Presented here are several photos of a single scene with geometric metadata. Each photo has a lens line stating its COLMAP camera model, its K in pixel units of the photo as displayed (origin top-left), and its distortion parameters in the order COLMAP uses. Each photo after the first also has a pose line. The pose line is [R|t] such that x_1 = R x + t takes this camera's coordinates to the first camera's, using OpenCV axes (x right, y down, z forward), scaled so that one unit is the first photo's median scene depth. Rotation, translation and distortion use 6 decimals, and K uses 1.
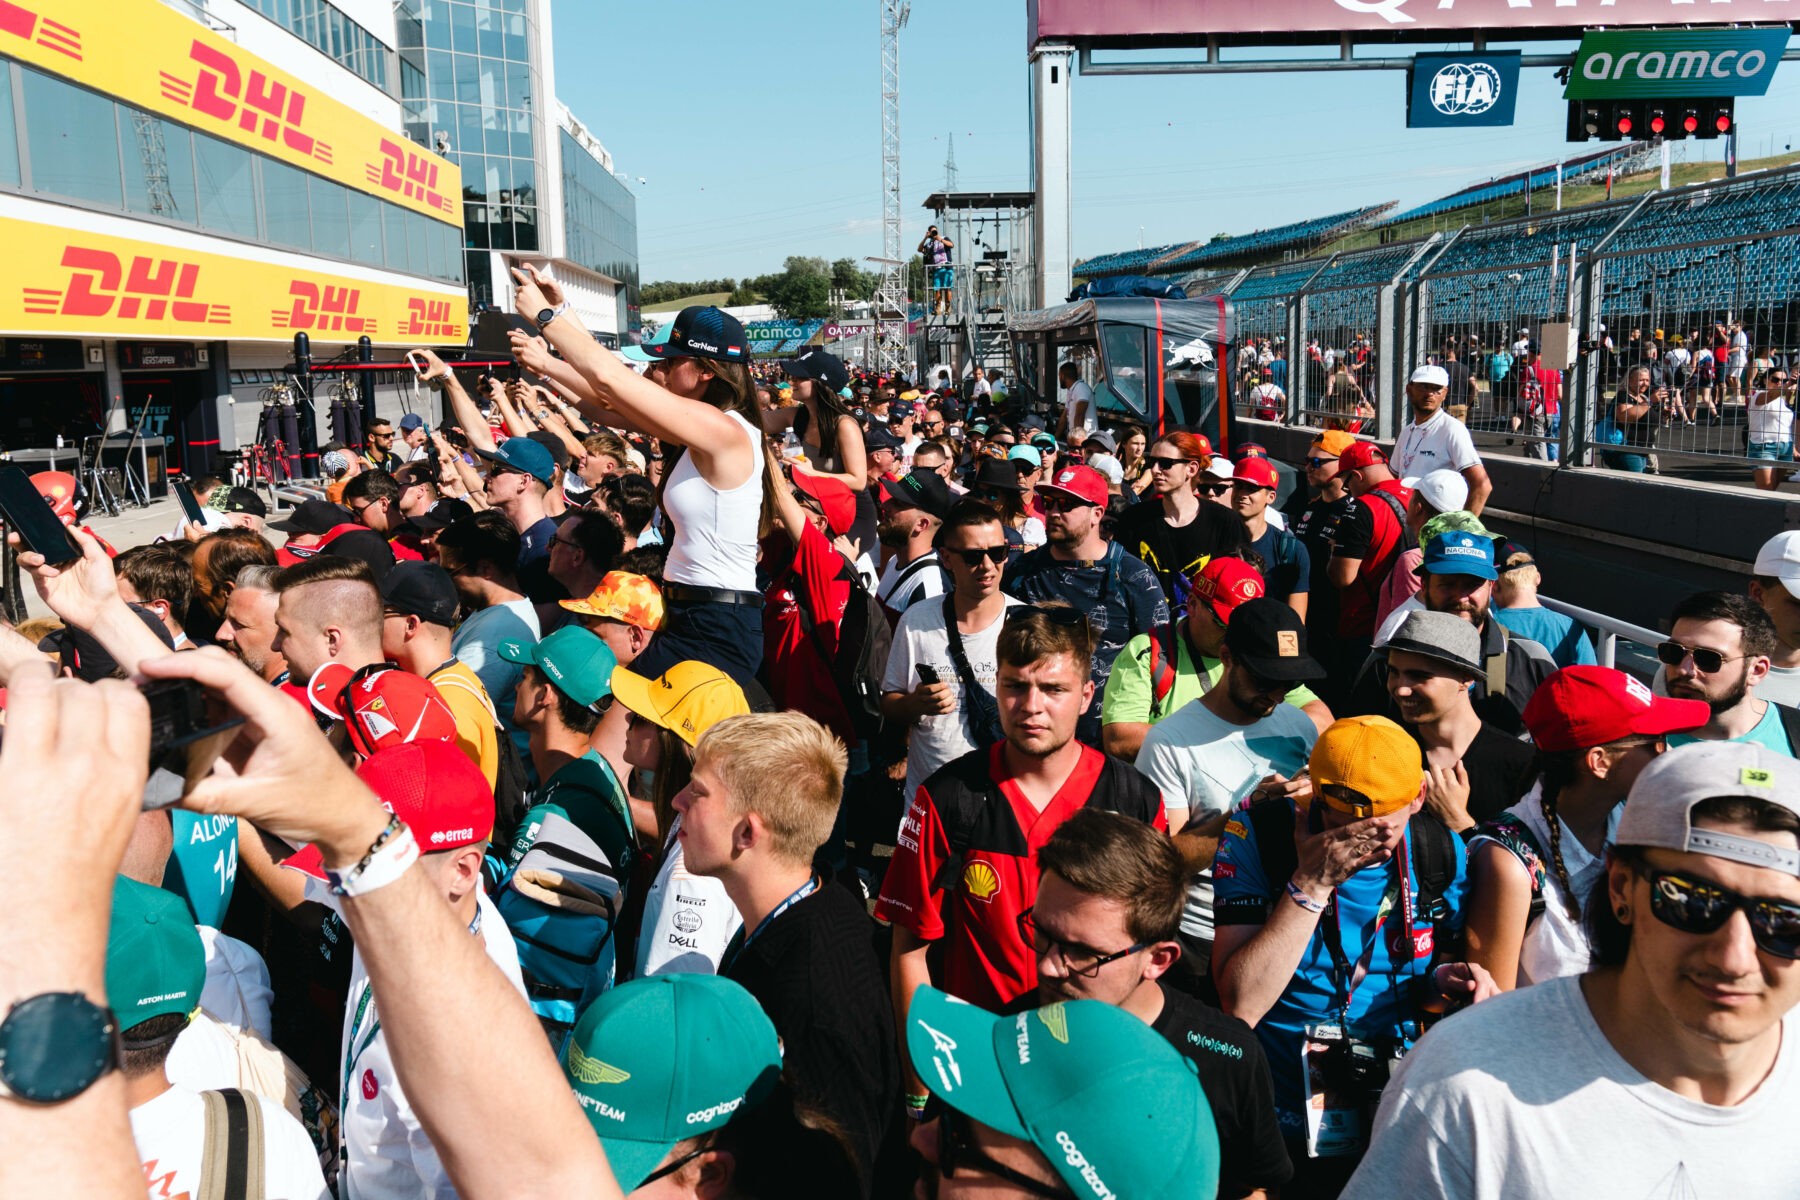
lens RADIAL K [[1330.7, 0, 898.5], [0, 1330.7, 606.6], [0, 0, 1]] dist [-0.018463, -0.006063]
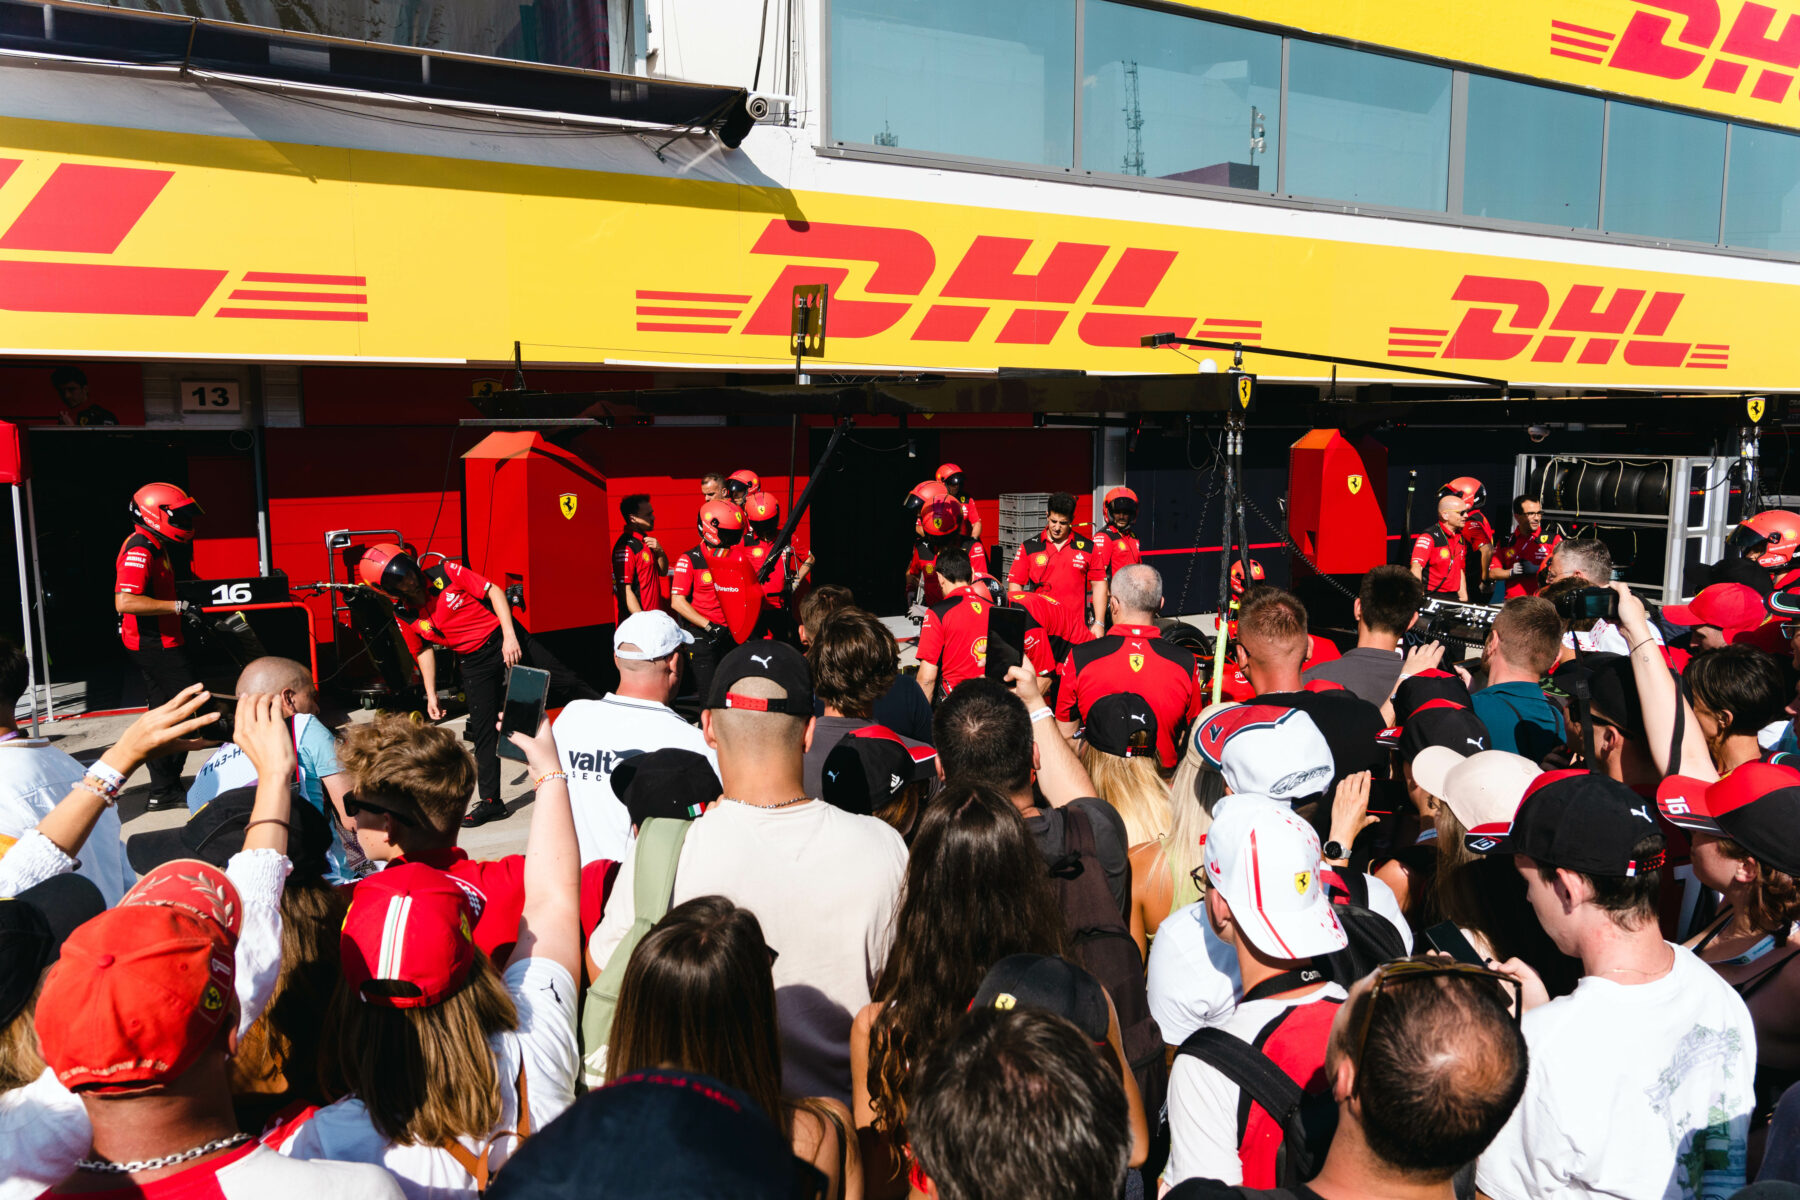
lens RADIAL K [[1330.7, 0, 902.0], [0, 1330.7, 596.2], [0, 0, 1]] dist [-0.018463, -0.006063]
pose [[0.415729, 0.122785, -0.901162, -0.012343], [-0.168498, 0.984090, 0.056352, -0.062994], [0.893744, 0.128417, 0.429804, 0.346312]]
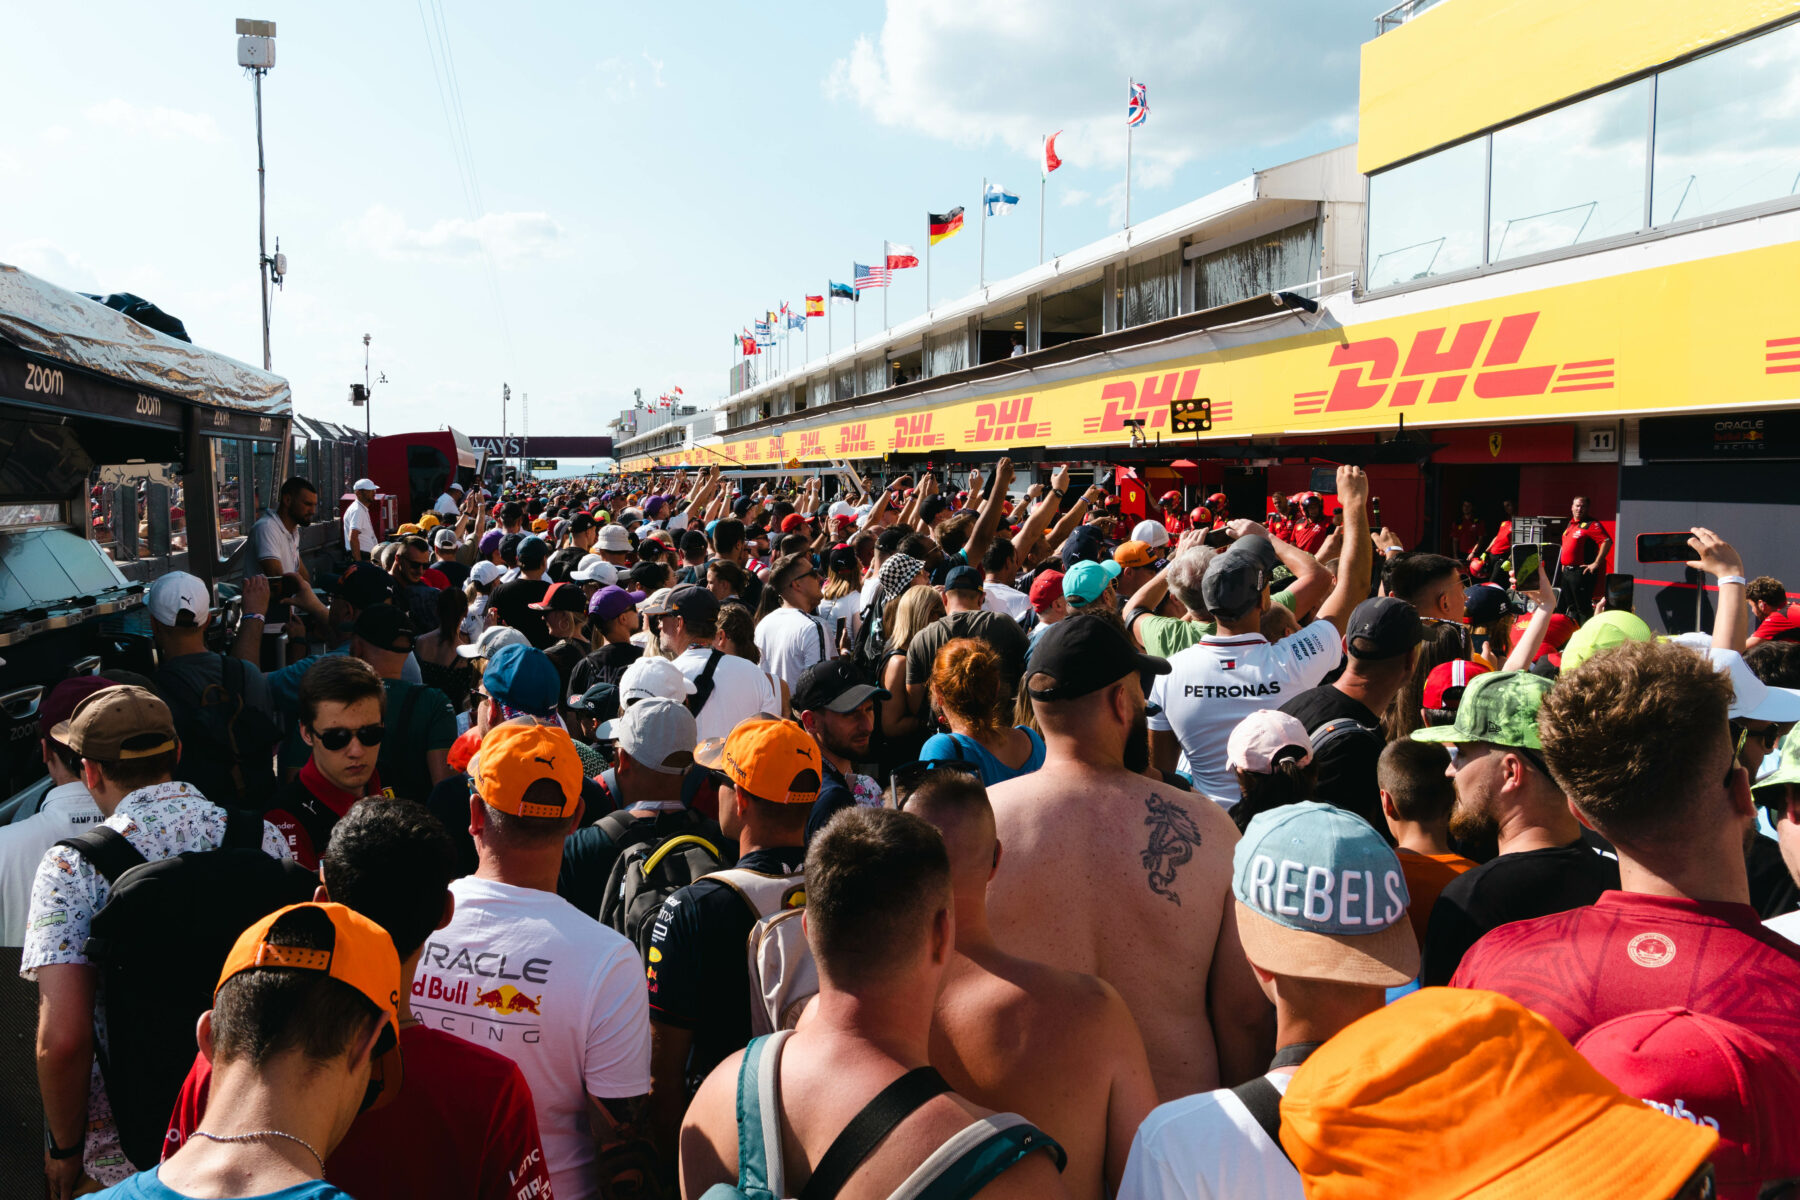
lens RADIAL K [[1330.7, 0, 902.0], [0, 1330.7, 598.6], [0, 0, 1]] dist [-0.018463, -0.006063]
pose [[-0.986908, 0.036551, -0.157088, -0.115224], [-0.008168, 0.961406, 0.275013, -0.352863], [0.161077, 0.272695, -0.948521, 1.914677]]
